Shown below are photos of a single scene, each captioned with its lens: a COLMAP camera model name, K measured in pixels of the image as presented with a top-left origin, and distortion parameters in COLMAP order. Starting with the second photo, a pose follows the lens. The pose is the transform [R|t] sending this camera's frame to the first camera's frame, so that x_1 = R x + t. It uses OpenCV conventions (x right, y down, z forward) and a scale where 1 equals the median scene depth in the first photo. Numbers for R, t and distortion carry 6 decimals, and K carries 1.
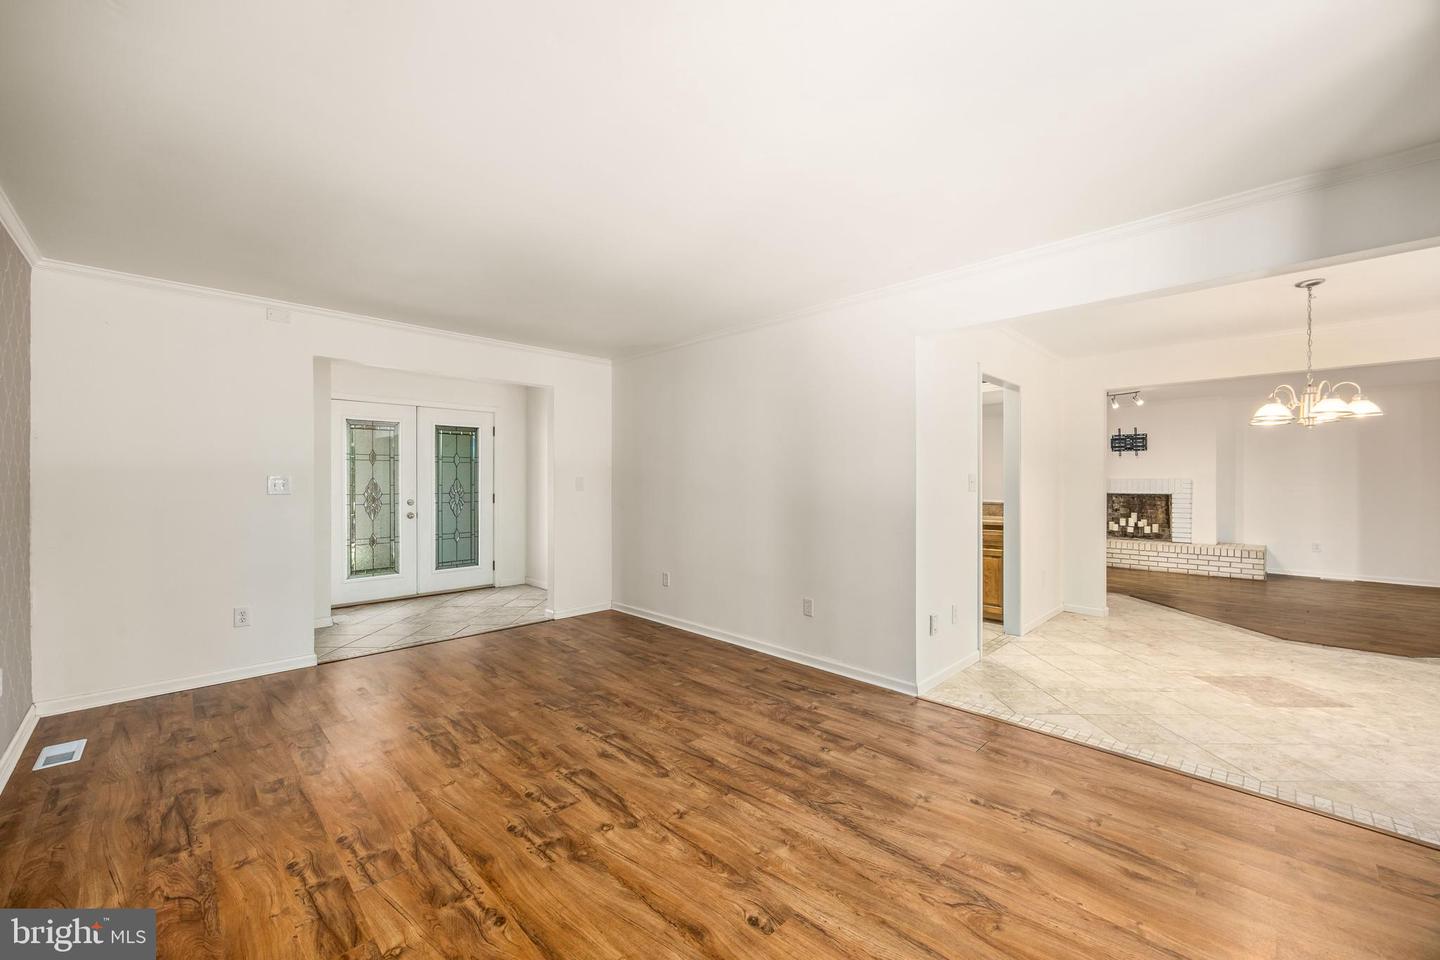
lens RADIAL K [[561.4, 0, 726.4], [0, 561.4, 481.8], [0, 0, 1]] dist [-0.001874, -0.000448]
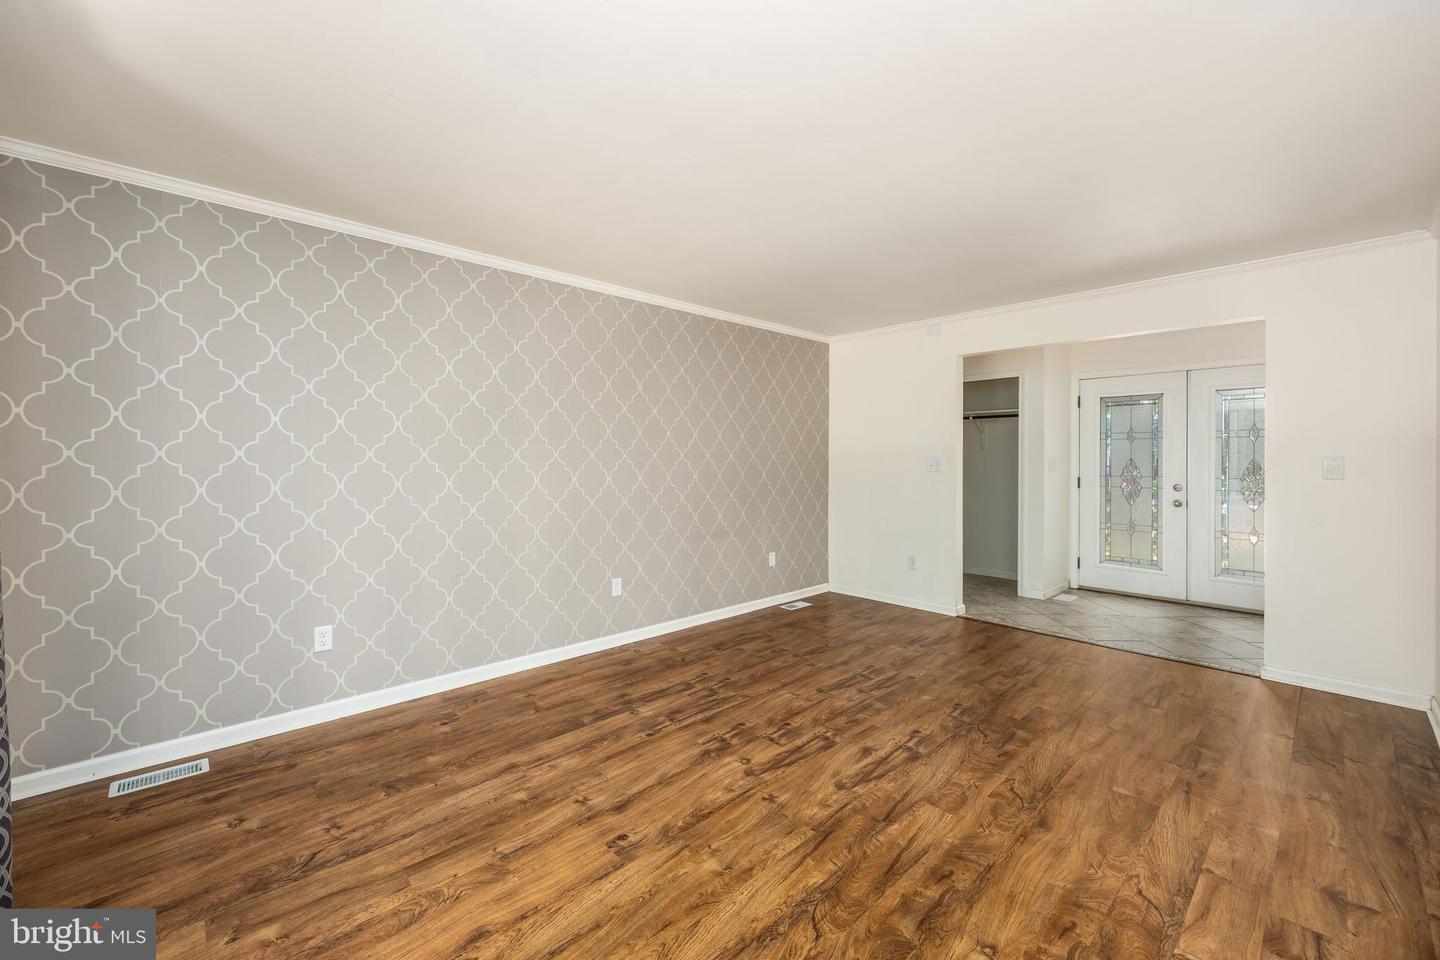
lens RADIAL K [[579.5, 0, 686.8], [0, 579.5, 460.7], [0, 0, 1]] dist [-0.002549, -0.000171]
pose [[-0.062070, 0.002095, -0.998070, 0.747783], [-0.003804, 0.999990, 0.002336, -0.003964], [0.998065, 0.003942, -0.062061, 0.723952]]
